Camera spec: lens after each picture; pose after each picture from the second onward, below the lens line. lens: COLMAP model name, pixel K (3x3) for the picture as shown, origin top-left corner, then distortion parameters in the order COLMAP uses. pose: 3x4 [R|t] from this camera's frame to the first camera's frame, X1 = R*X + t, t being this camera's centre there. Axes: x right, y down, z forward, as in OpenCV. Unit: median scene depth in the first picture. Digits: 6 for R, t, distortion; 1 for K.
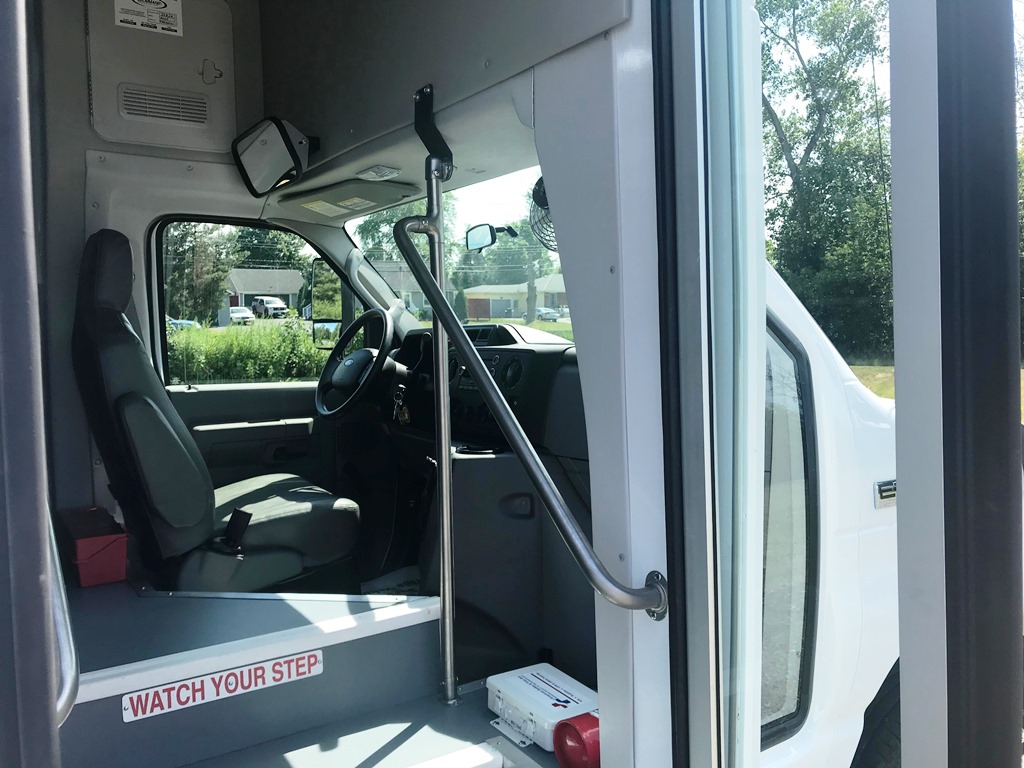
lens RADIAL K [[846.1, 0, 511.2], [0, 846.1, 366.4], [0, 0, 1]] dist [0.040538, -0.052801]
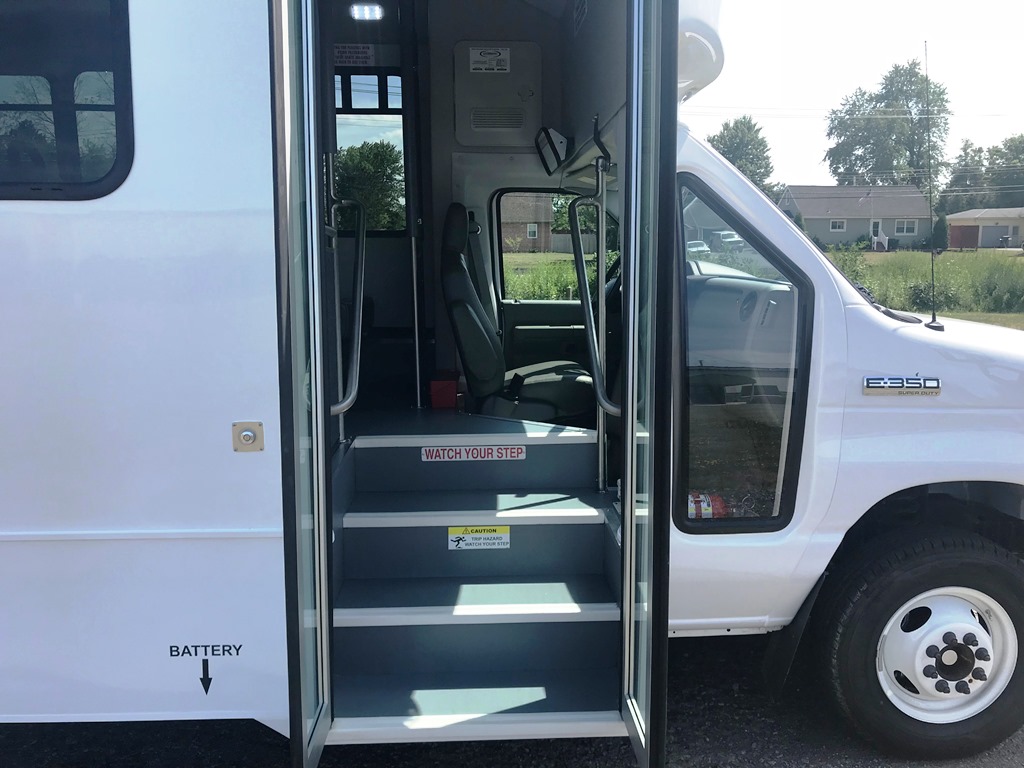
lens RADIAL K [[846.1, 0, 511.0], [0, 846.1, 366.6], [0, 0, 1]] dist [0.040538, -0.052801]
pose [[0.859049, 0.070540, -0.507009, 0.598859], [-0.028898, 0.995563, 0.089549, 0.009969], [0.511077, -0.062276, 0.857276, -0.488851]]
